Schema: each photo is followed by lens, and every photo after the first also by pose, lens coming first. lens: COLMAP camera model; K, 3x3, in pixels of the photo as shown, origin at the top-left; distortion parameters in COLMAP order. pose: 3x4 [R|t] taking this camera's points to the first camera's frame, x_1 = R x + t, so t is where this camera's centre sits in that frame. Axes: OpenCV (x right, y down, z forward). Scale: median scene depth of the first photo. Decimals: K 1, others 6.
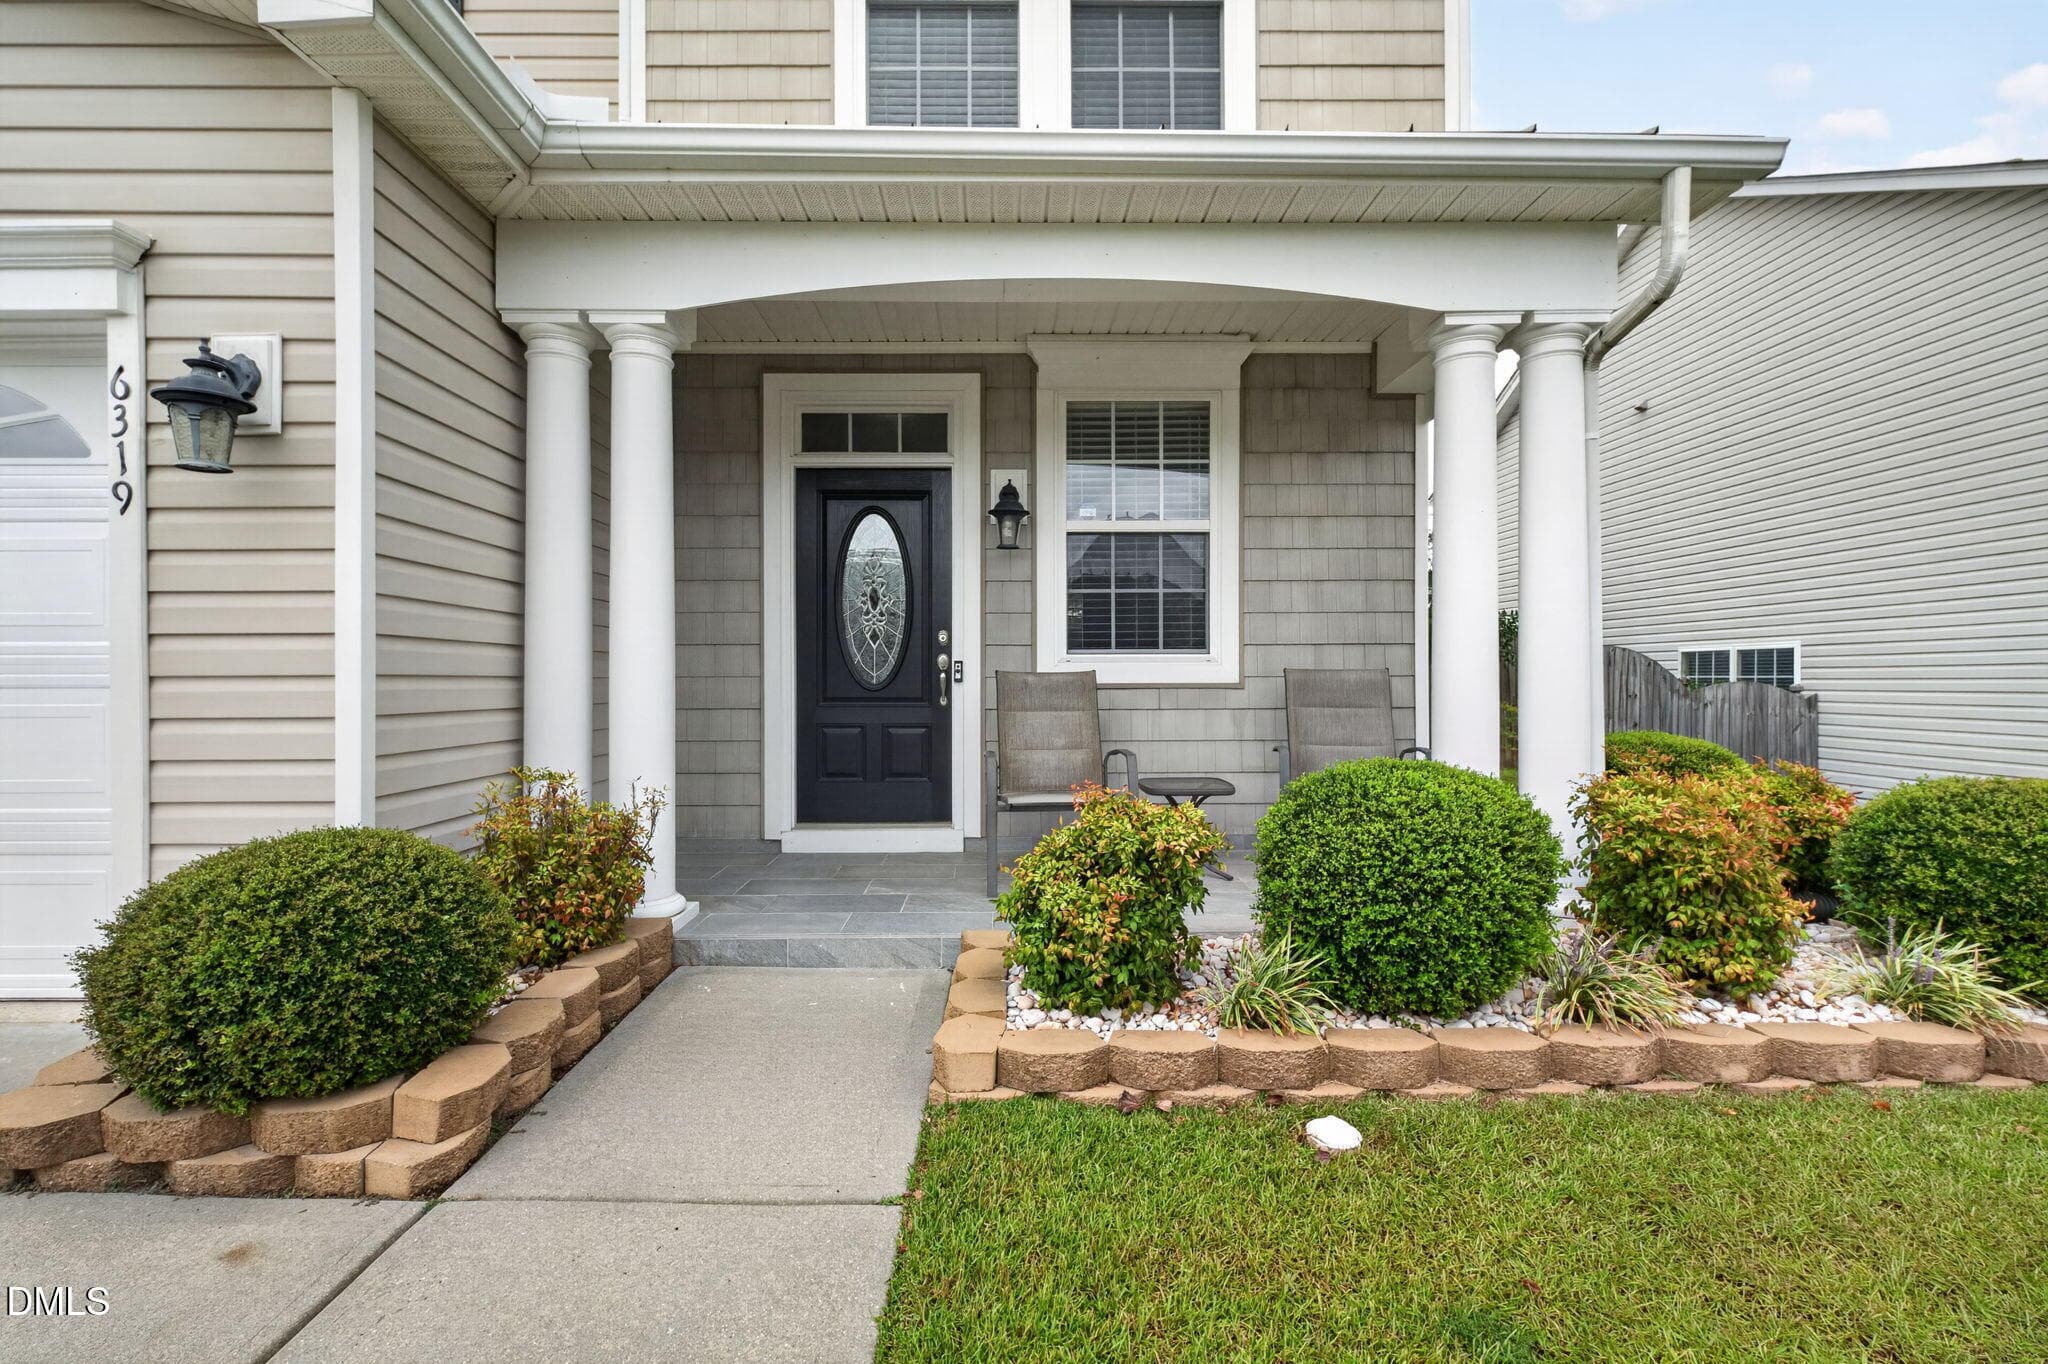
lens RADIAL K [[899.8, 0, 1006.1], [0, 899.8, 683.2], [0, 0, 1]] dist [0.006611, -0.004028]
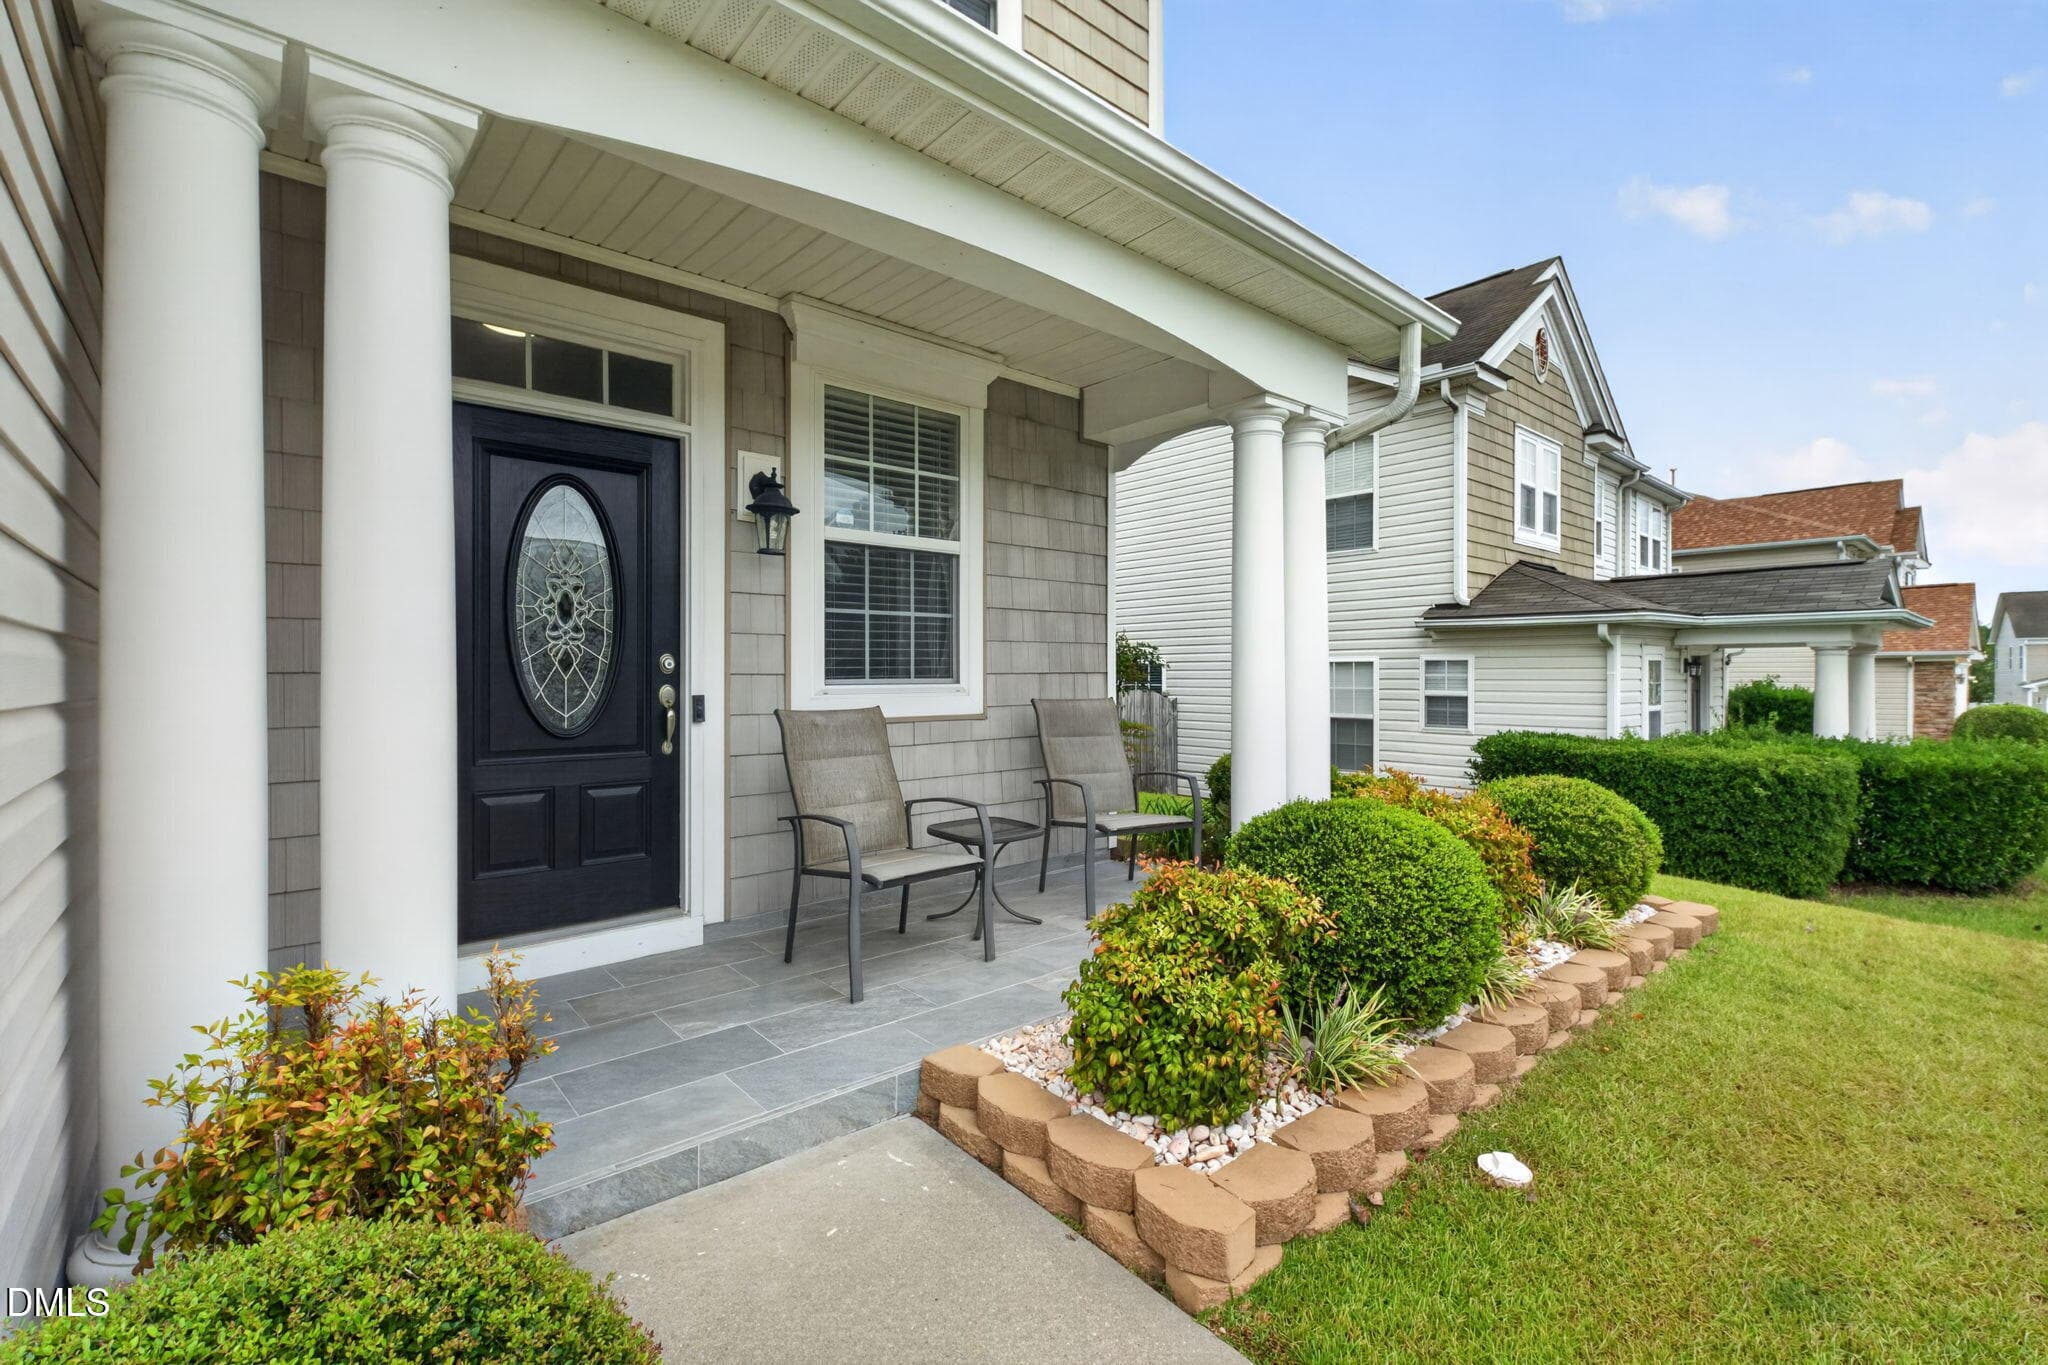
lens RADIAL K [[899.8, 0, 1013.8], [0, 899.8, 678.3], [0, 0, 1]] dist [0.006611, -0.004028]
pose [[0.762694, -0.002090, 0.646756, -0.340233], [0.002372, 0.999997, 0.000434, -0.038190], [-0.646755, 0.001203, 0.762697, 0.243433]]
